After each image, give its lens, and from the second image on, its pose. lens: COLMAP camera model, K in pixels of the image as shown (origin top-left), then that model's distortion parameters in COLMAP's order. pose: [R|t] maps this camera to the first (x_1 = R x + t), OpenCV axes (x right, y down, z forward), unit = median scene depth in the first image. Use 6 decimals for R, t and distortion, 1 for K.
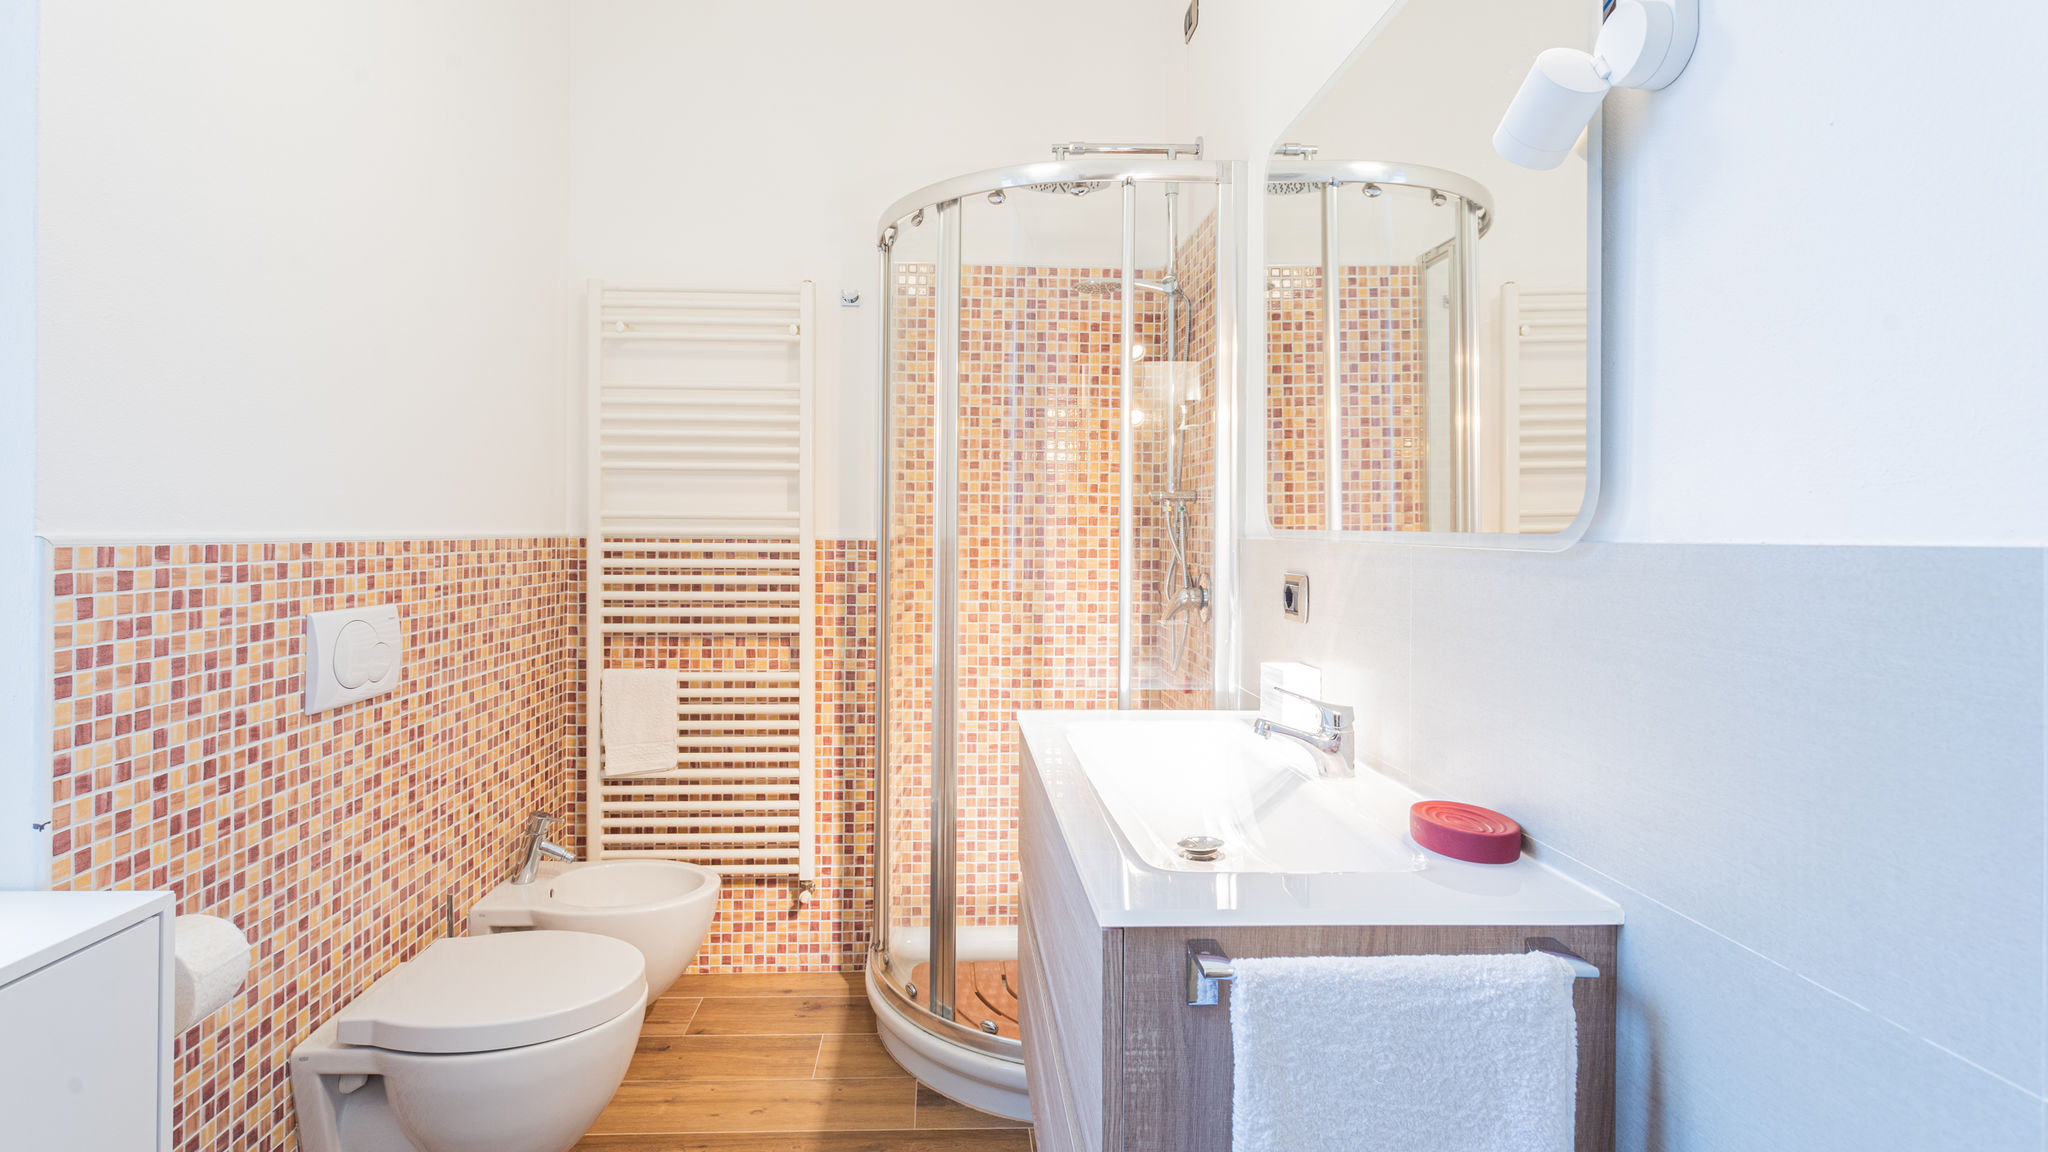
lens RADIAL K [[1013.7, 0, 1028.4], [0, 1013.7, 528.5], [0, 0, 1]] dist [-0.002178, 0.000036]
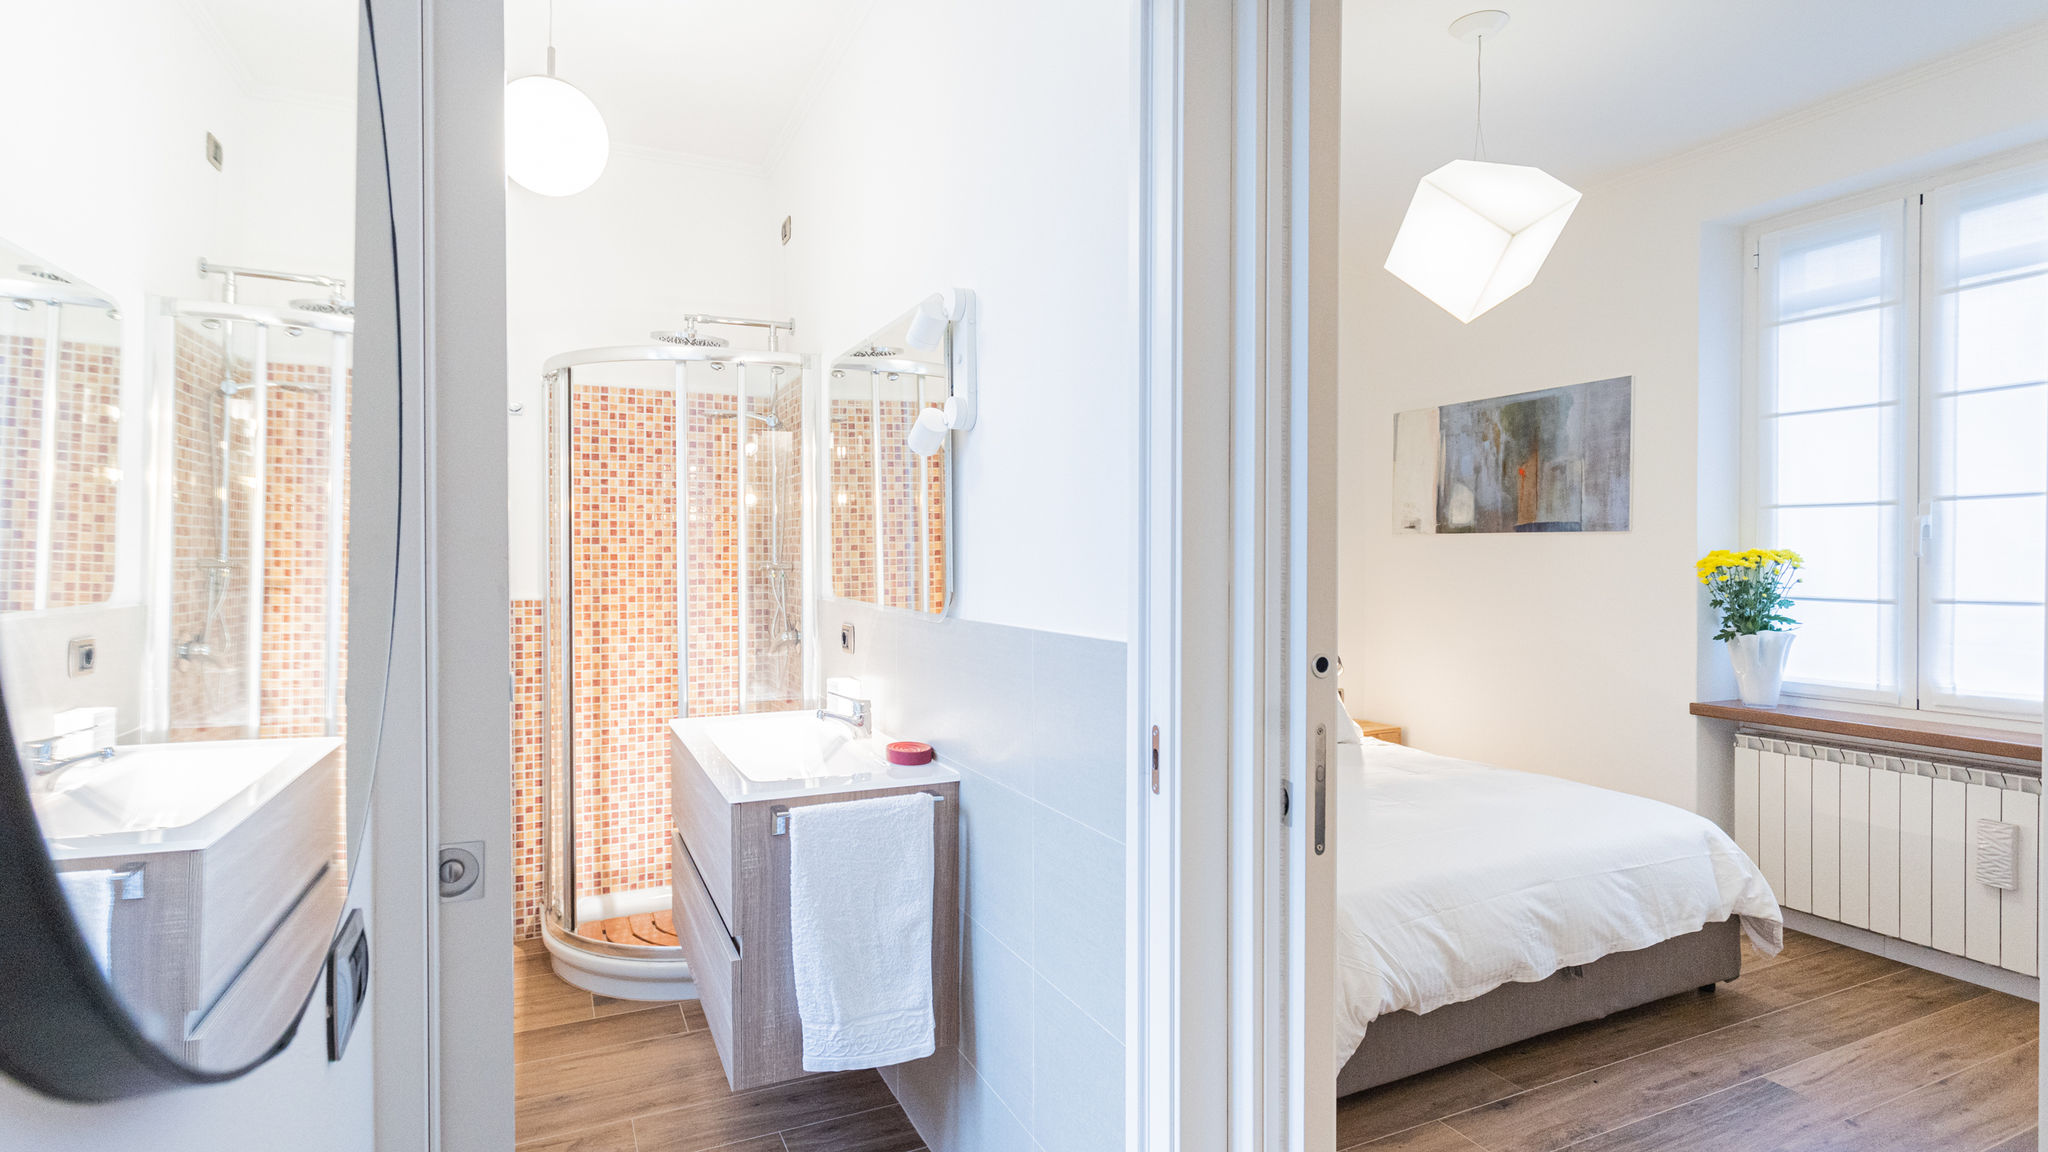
lens RADIAL K [[960.2, 0, 1016.9], [0, 960.2, 564.3], [0, 0, 1]] dist [0.003006, 0.000457]
pose [[0.932062, -0.012999, 0.362065, -0.028489], [0.009118, 0.999881, 0.012426, -0.042675], [-0.362183, -0.008281, 0.932070, -0.342524]]
